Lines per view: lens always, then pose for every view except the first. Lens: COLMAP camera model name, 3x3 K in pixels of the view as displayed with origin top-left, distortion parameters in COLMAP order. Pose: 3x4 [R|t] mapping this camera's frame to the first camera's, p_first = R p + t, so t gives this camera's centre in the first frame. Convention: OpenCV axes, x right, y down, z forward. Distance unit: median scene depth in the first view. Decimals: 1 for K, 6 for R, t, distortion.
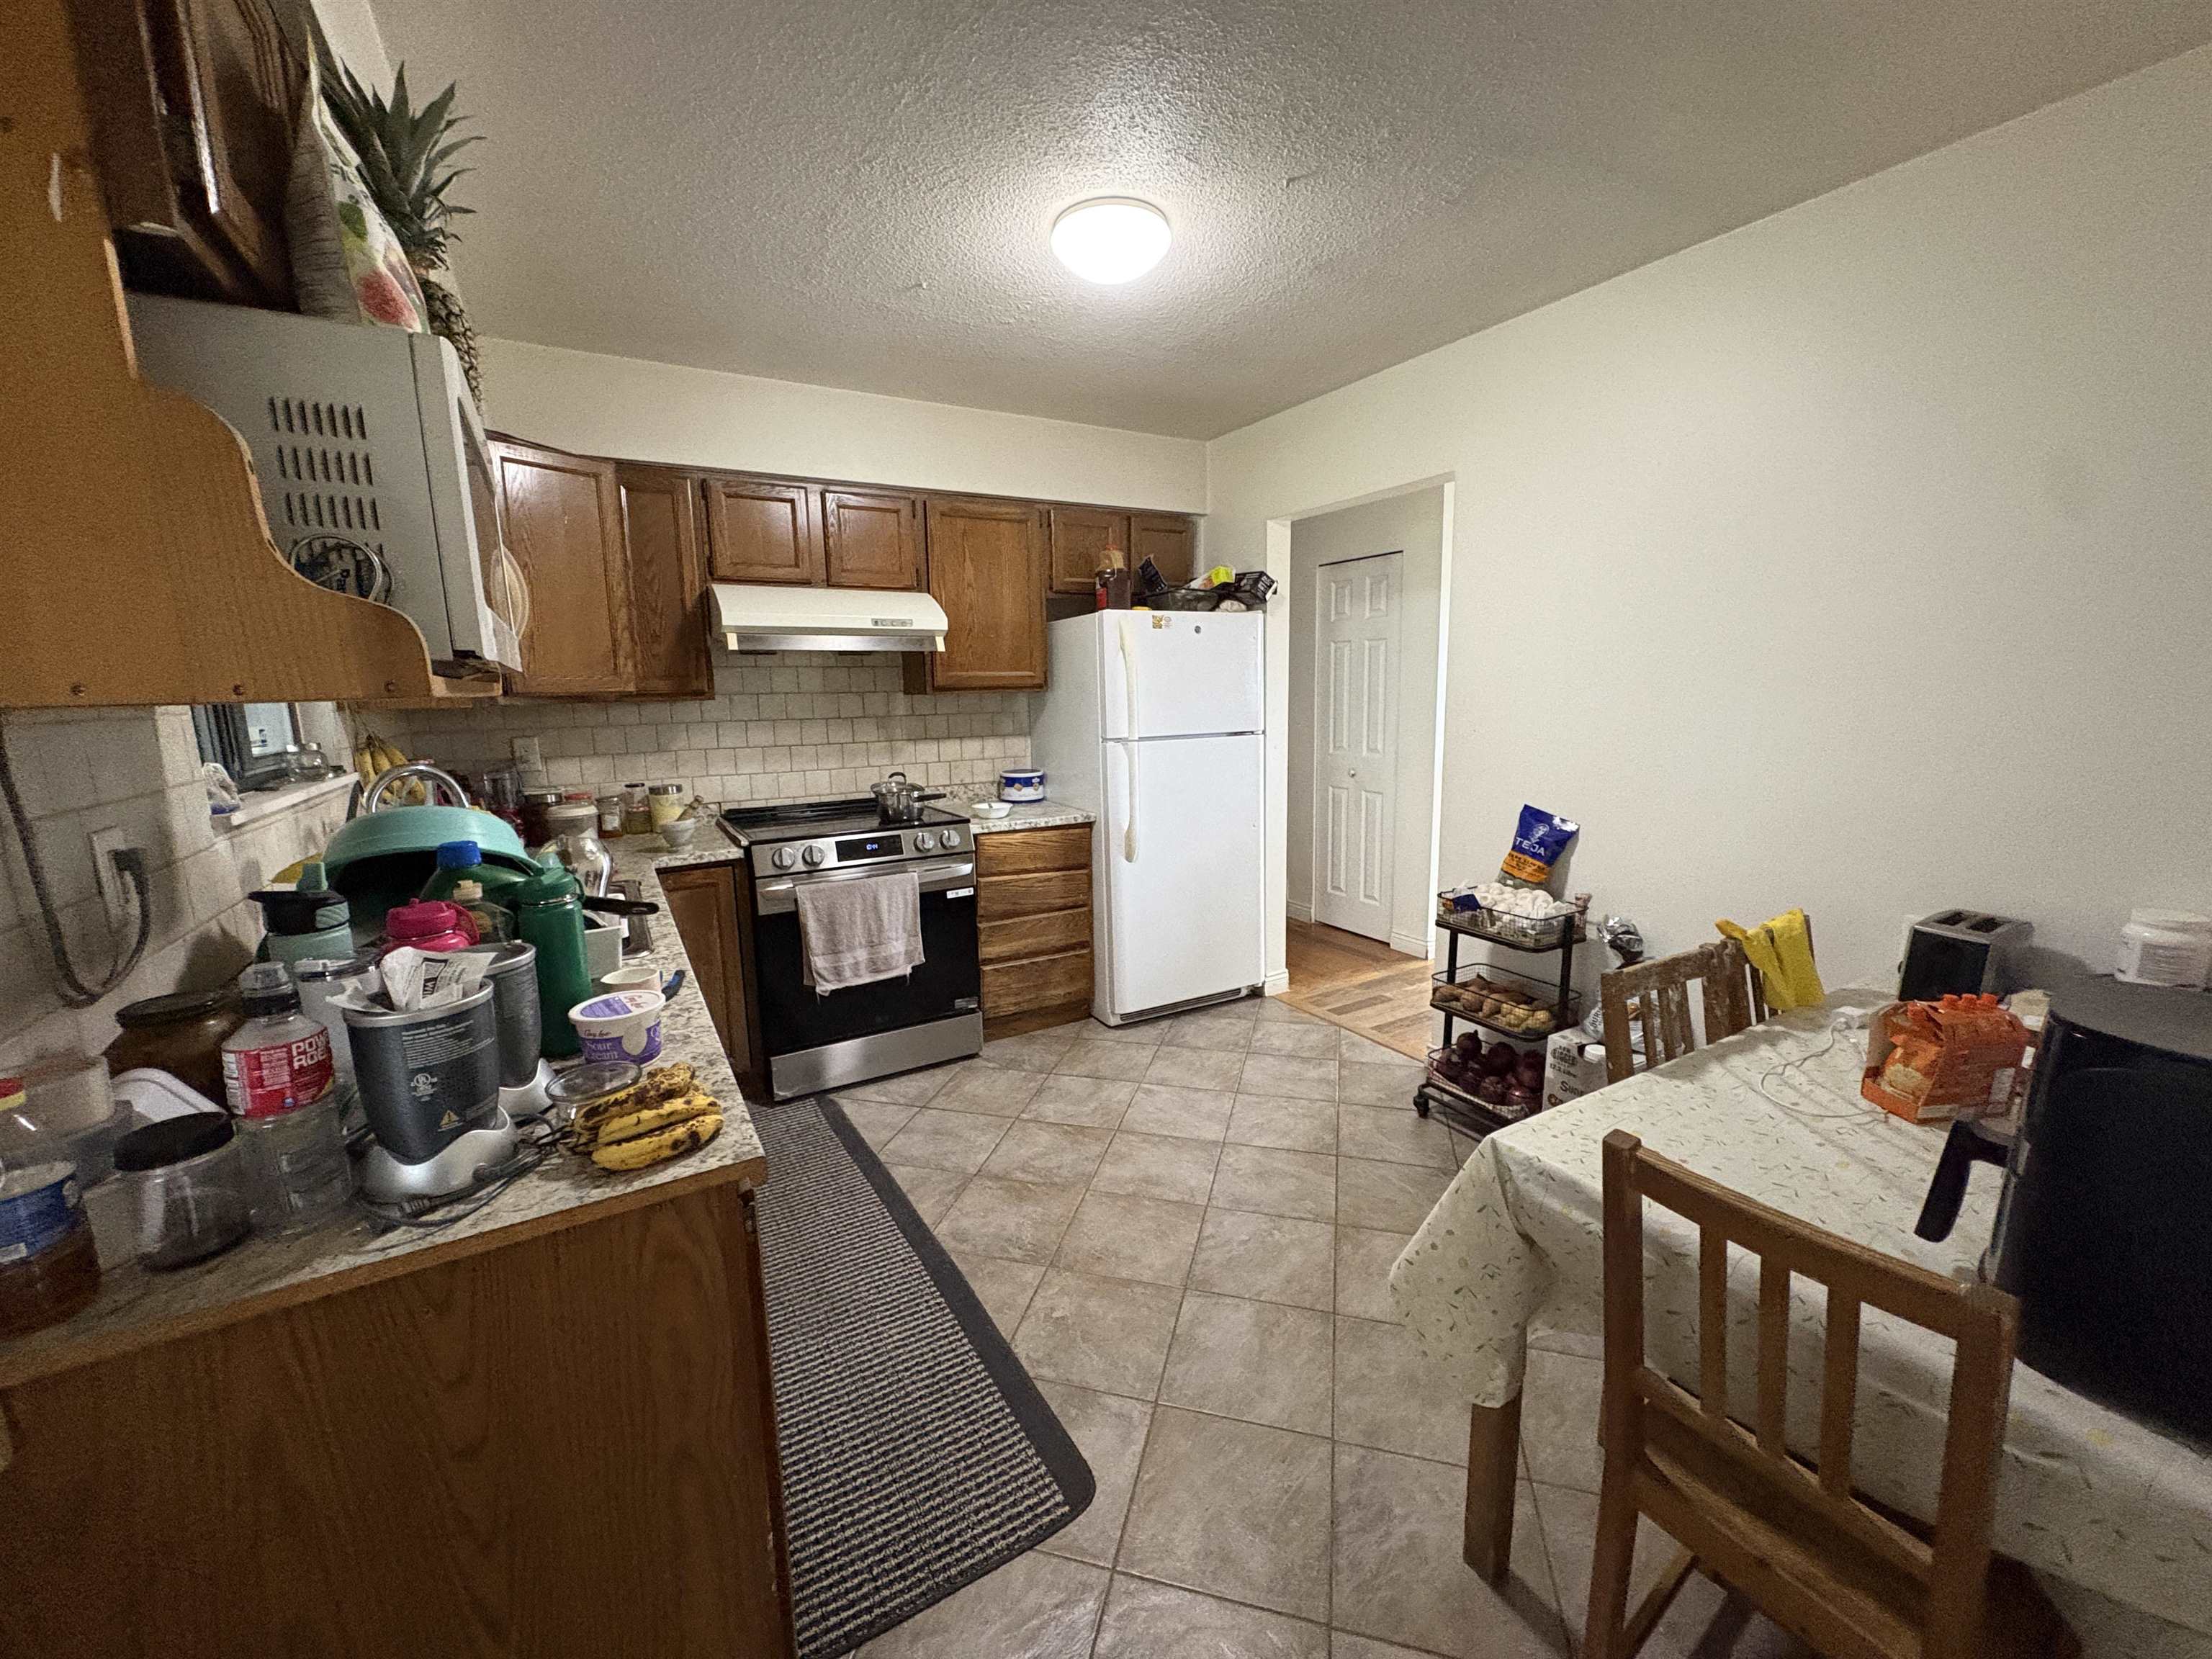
lens RADIAL K [[876.4, 0, 1100.8], [0, 876.4, 828.4], [0, 0, 1]] dist [0.001441, 0.000188]
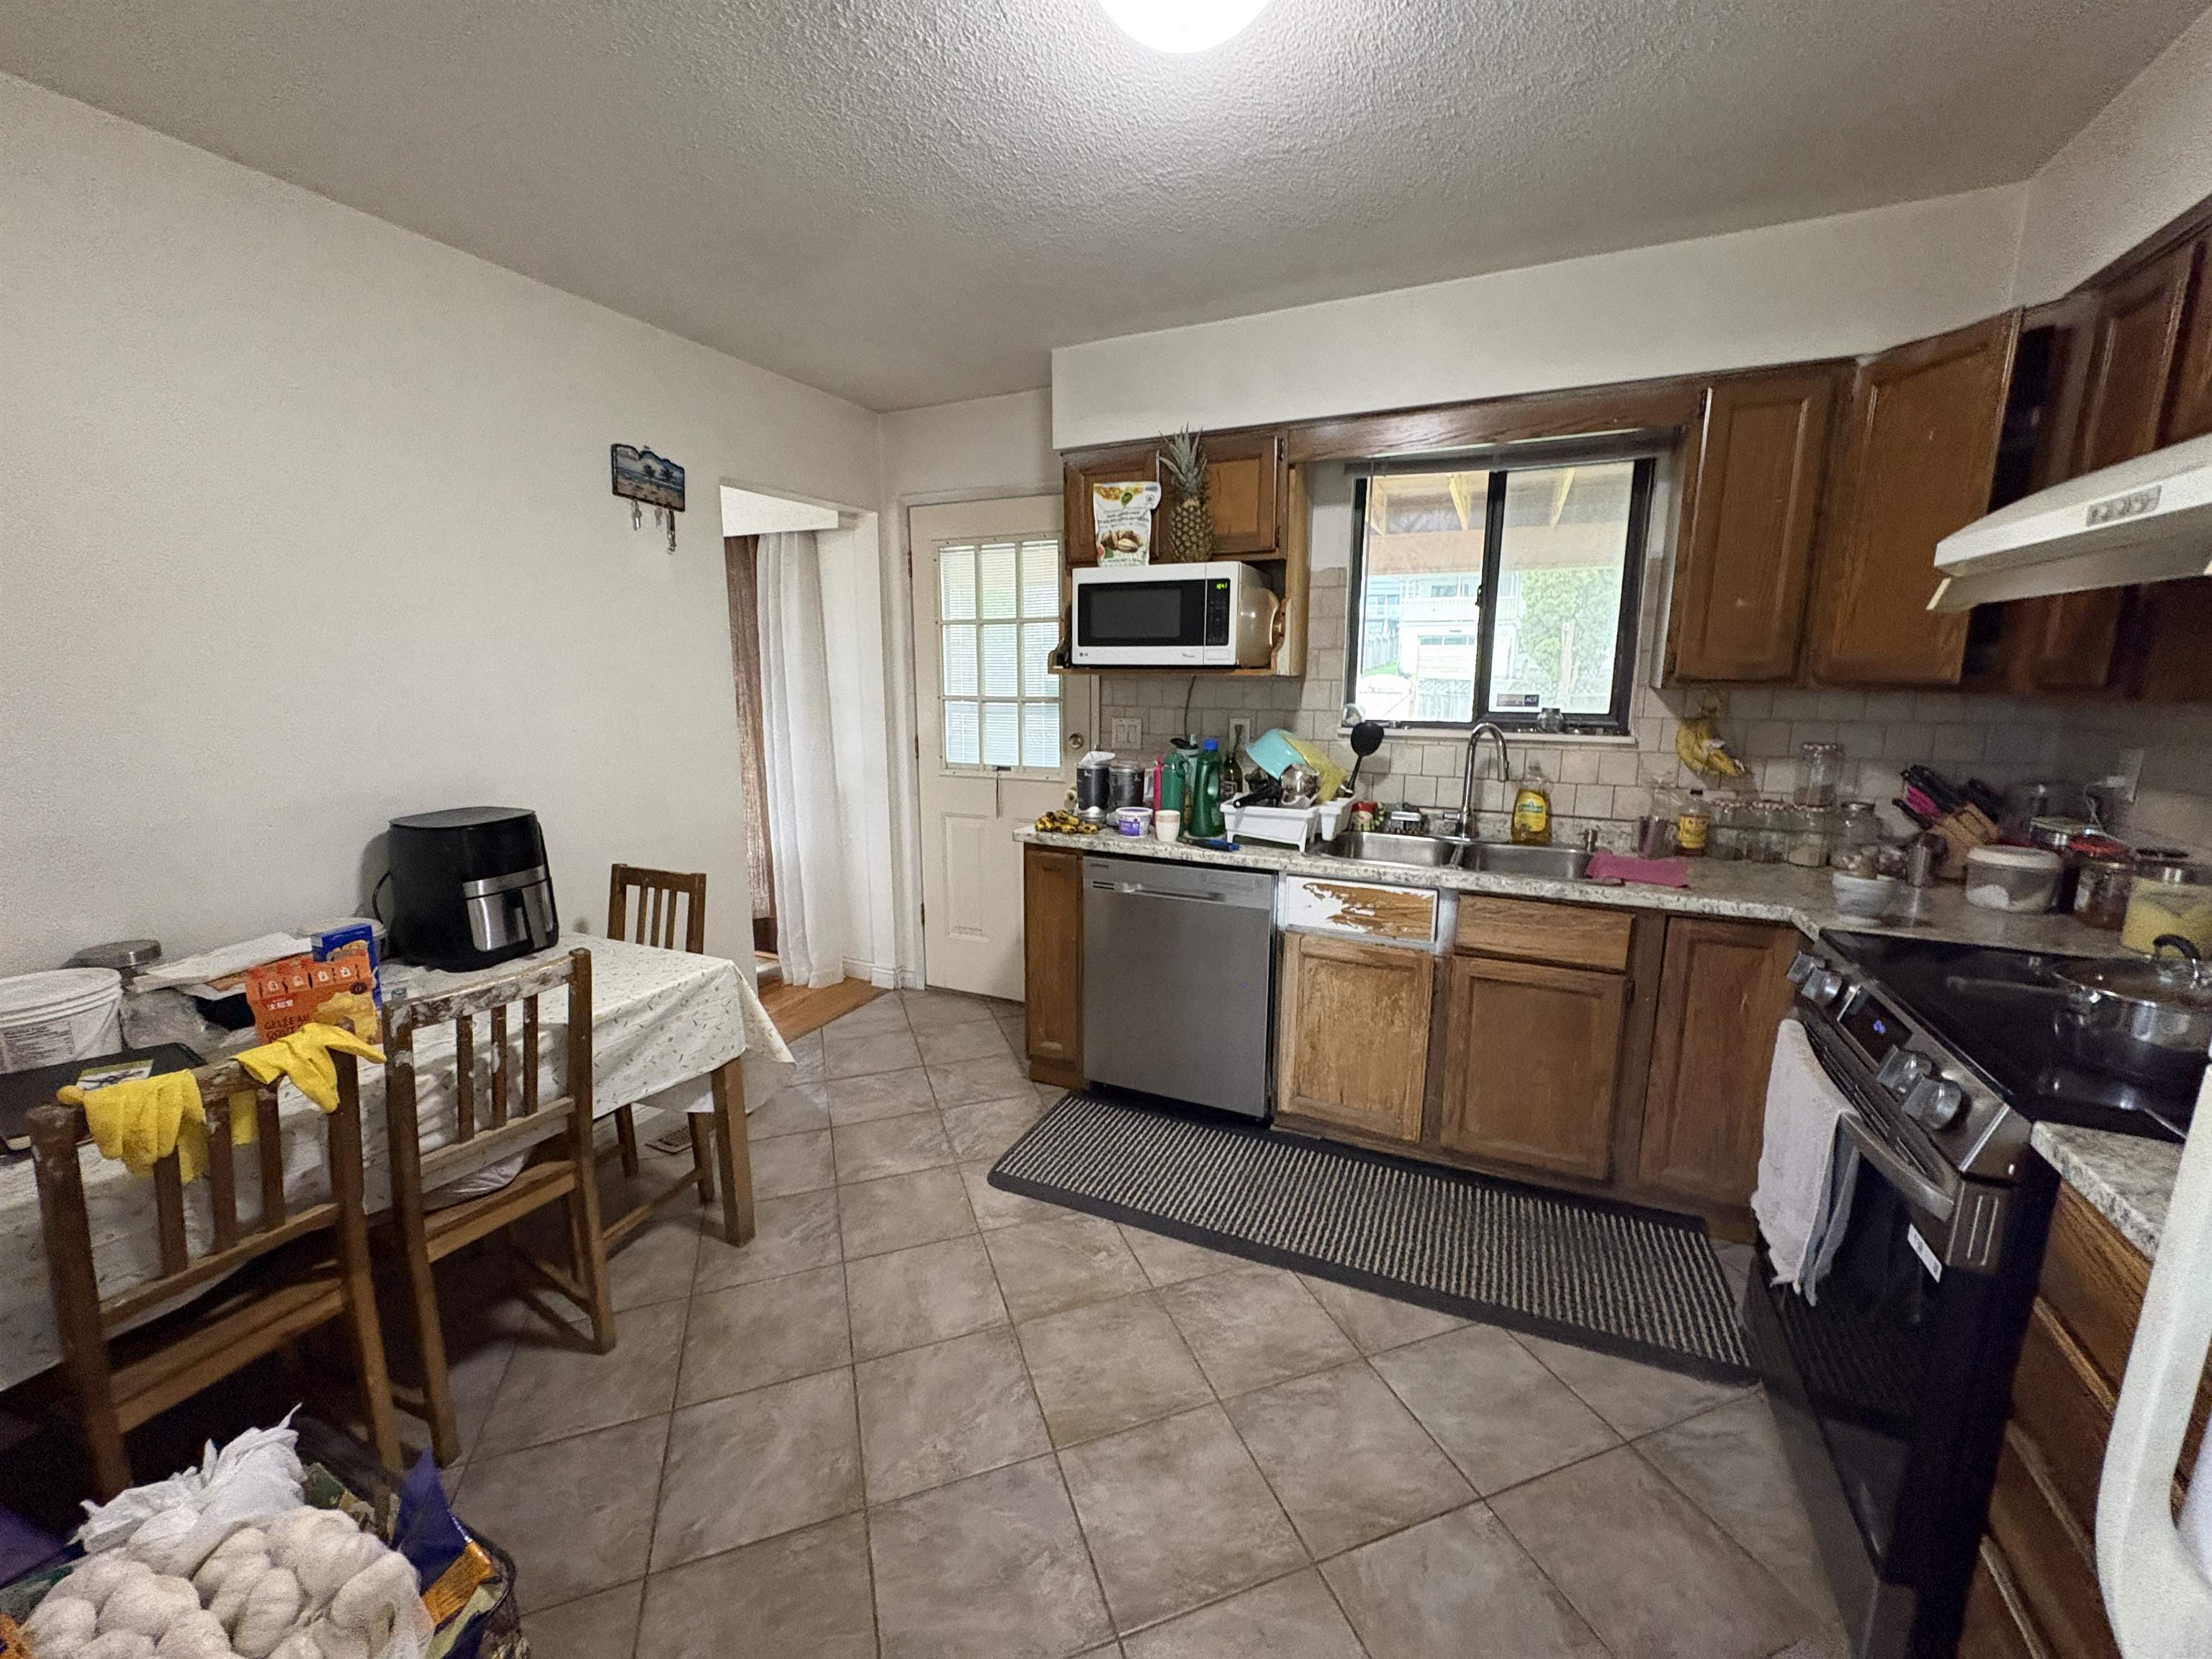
lens RADIAL K [[876.4, 0, 1101.1], [0, 876.4, 837.1], [0, 0, 1]] dist [0.001441, 0.000188]
pose [[-0.825072, 0.117296, -0.552718, 0.470885], [-0.075641, 0.946480, 0.313772, -0.268332], [0.559941, 0.300693, -0.772042, 1.607476]]
